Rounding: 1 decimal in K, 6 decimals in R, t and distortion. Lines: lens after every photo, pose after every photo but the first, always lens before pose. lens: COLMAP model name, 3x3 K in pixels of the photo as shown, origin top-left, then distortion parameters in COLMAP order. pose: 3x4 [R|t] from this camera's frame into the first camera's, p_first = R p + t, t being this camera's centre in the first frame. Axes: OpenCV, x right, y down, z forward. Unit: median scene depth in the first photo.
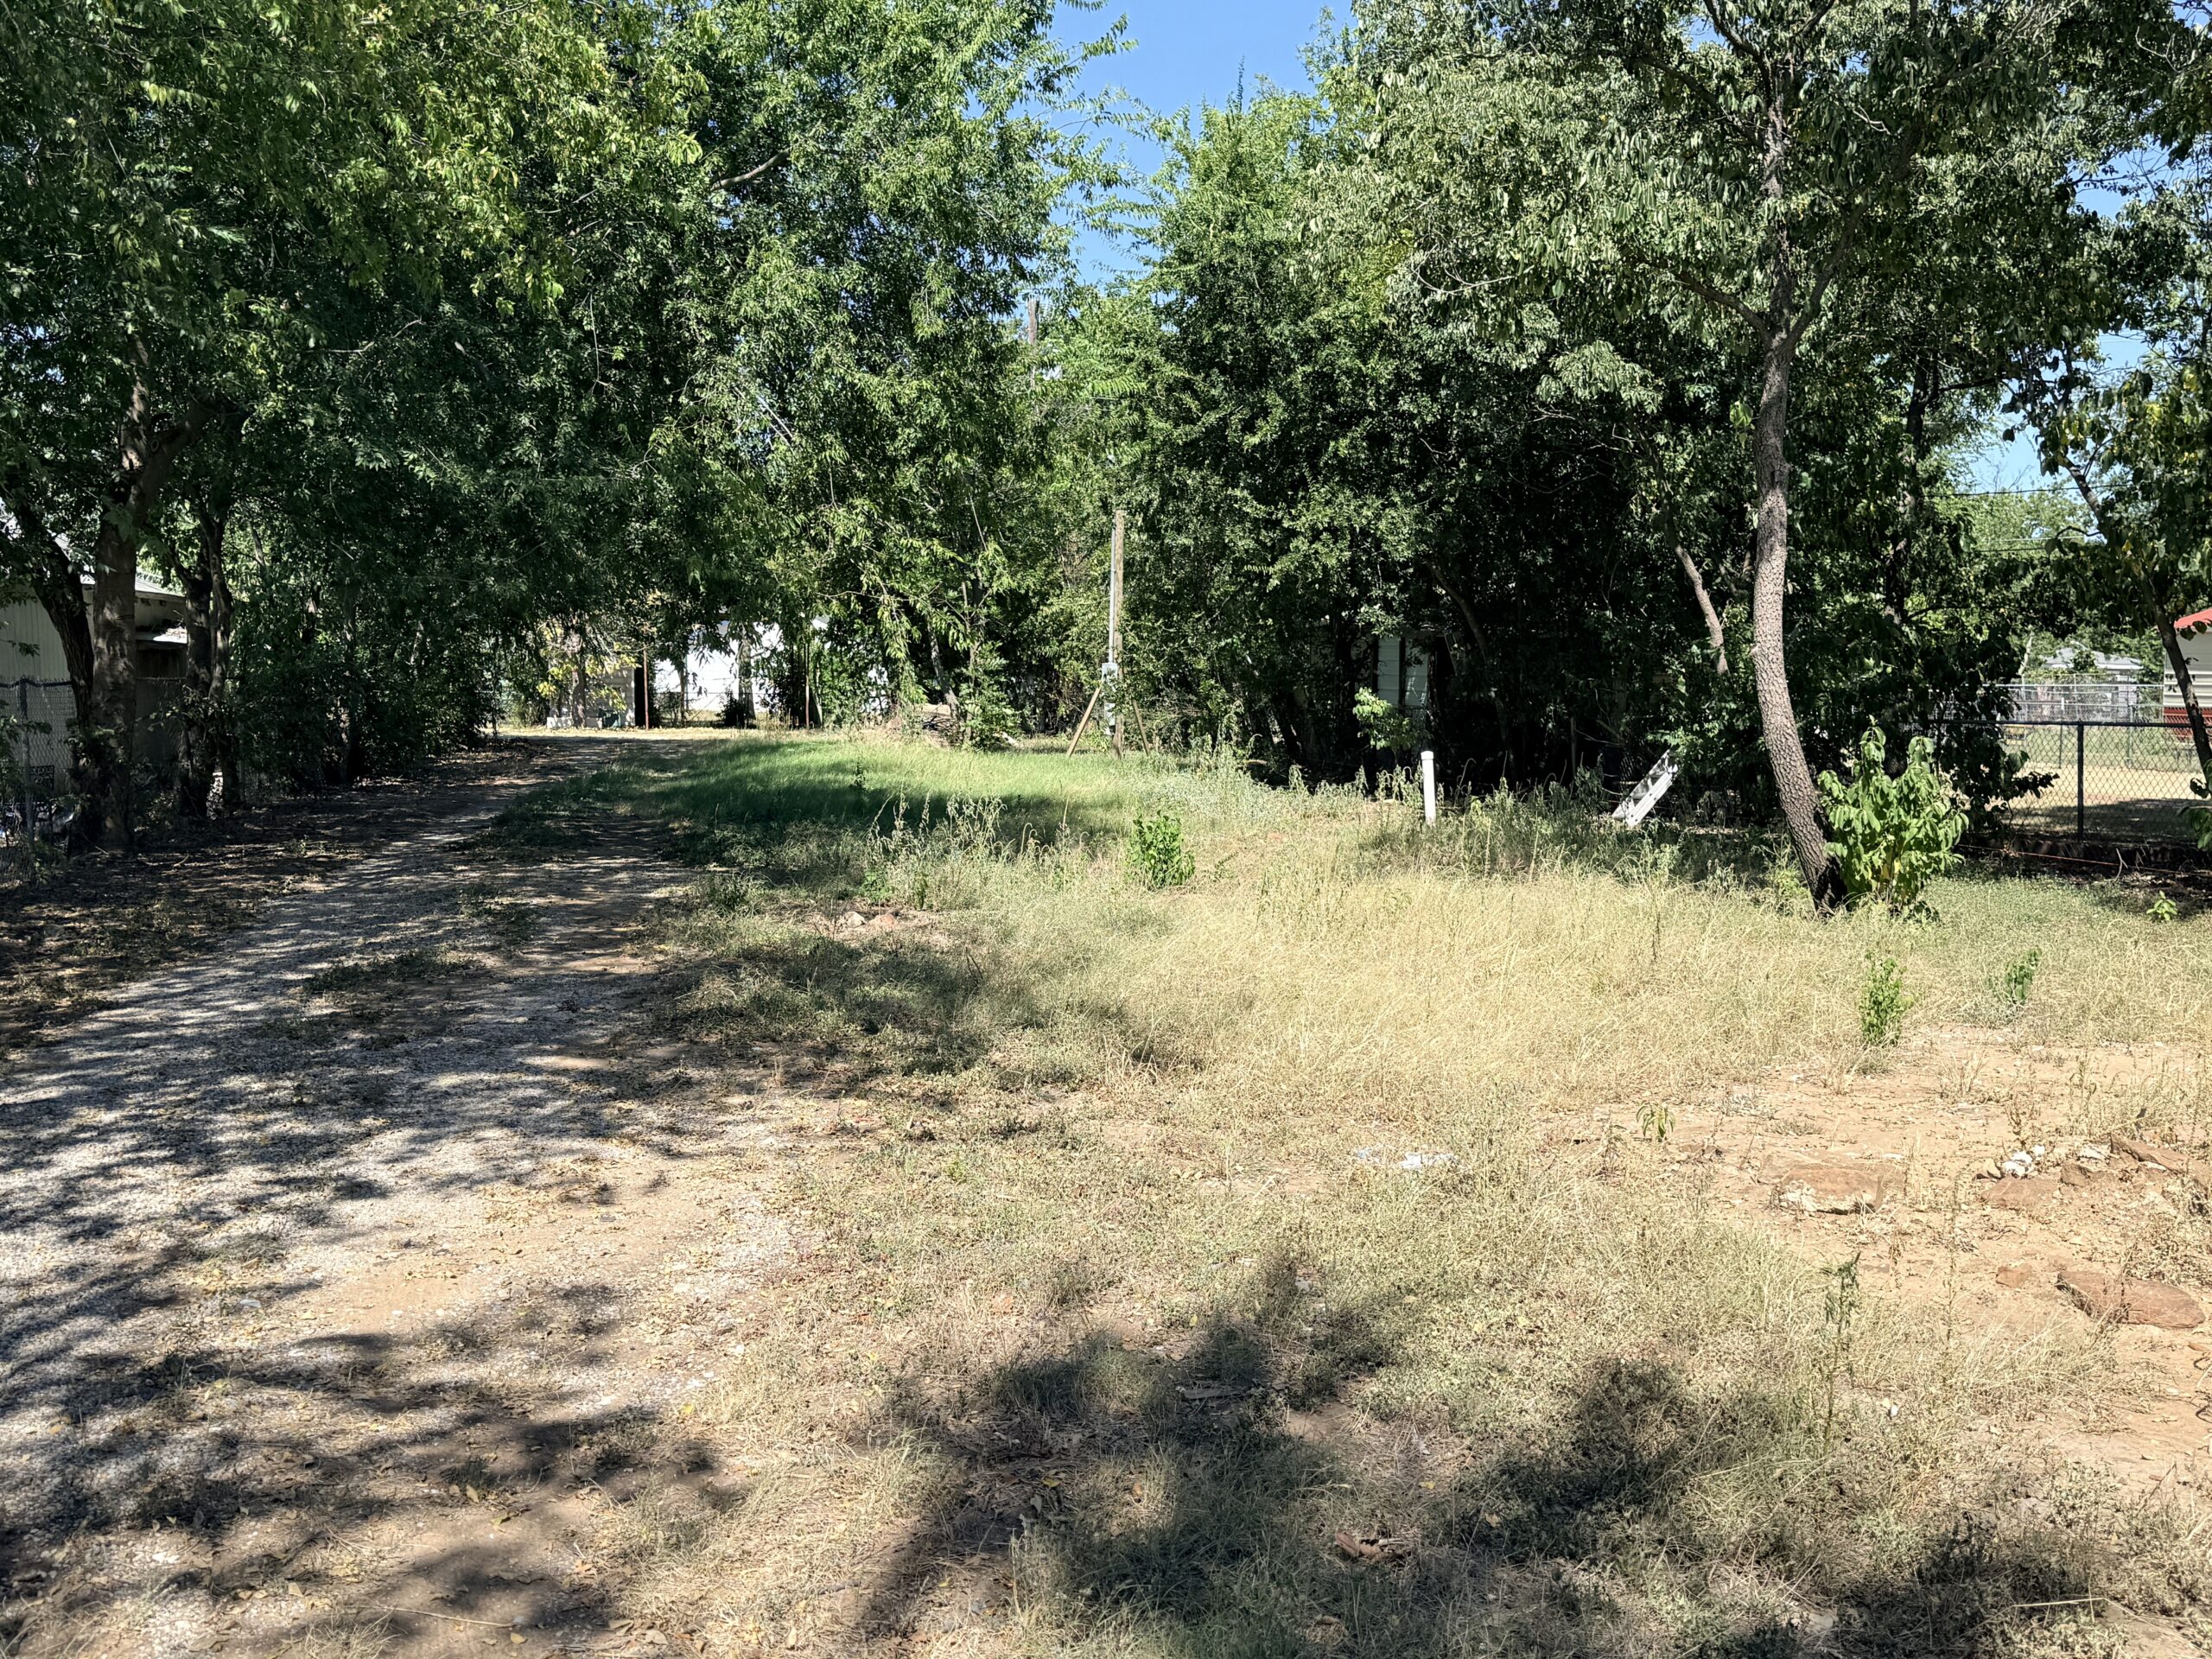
lens RADIAL K [[2136.4, 0, 1135.2], [0, 2136.4, 832.2], [0, 0, 1]] dist [0.143757, -0.255828]
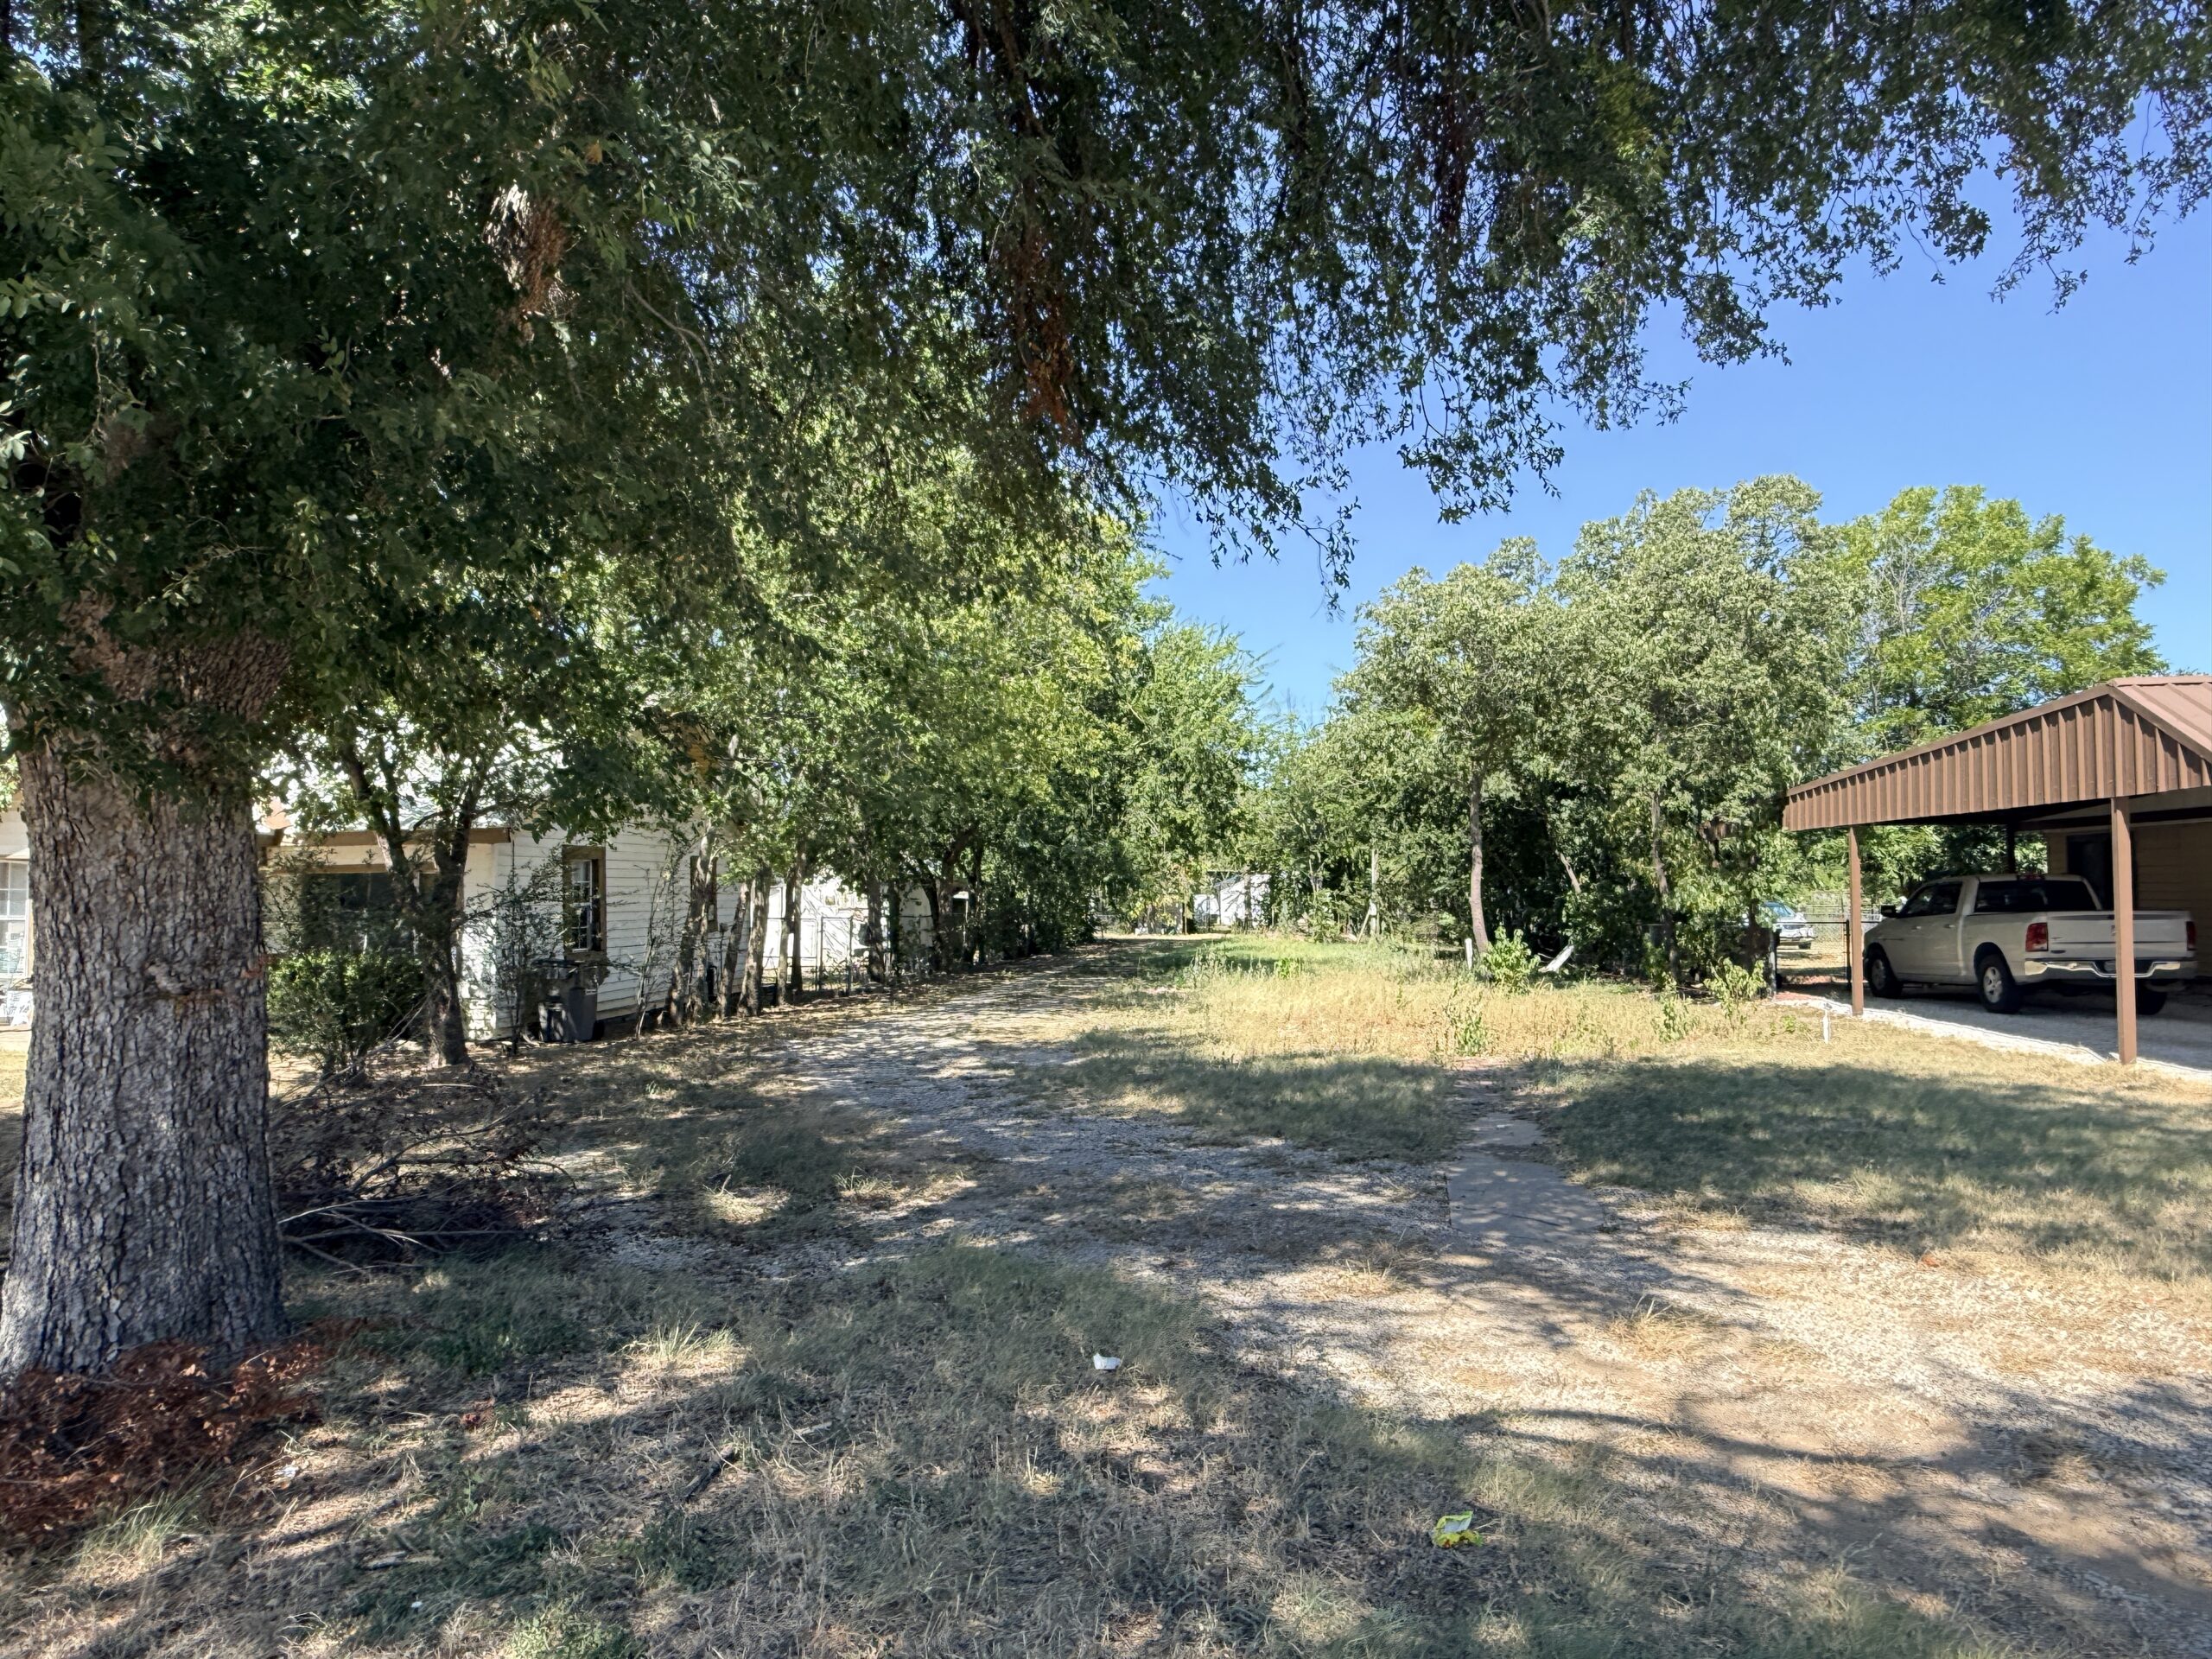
lens RADIAL K [[1450.1, 0, 1097.6], [0, 1450.1, 840.0], [0, 0, 1]] dist [0.001773, -0.002434]
pose [[0.950724, -0.023207, -0.309169, 0.116986], [-0.012477, 0.993523, -0.112944, 0.017105], [0.309787, 0.111236, 0.944277, -0.279438]]
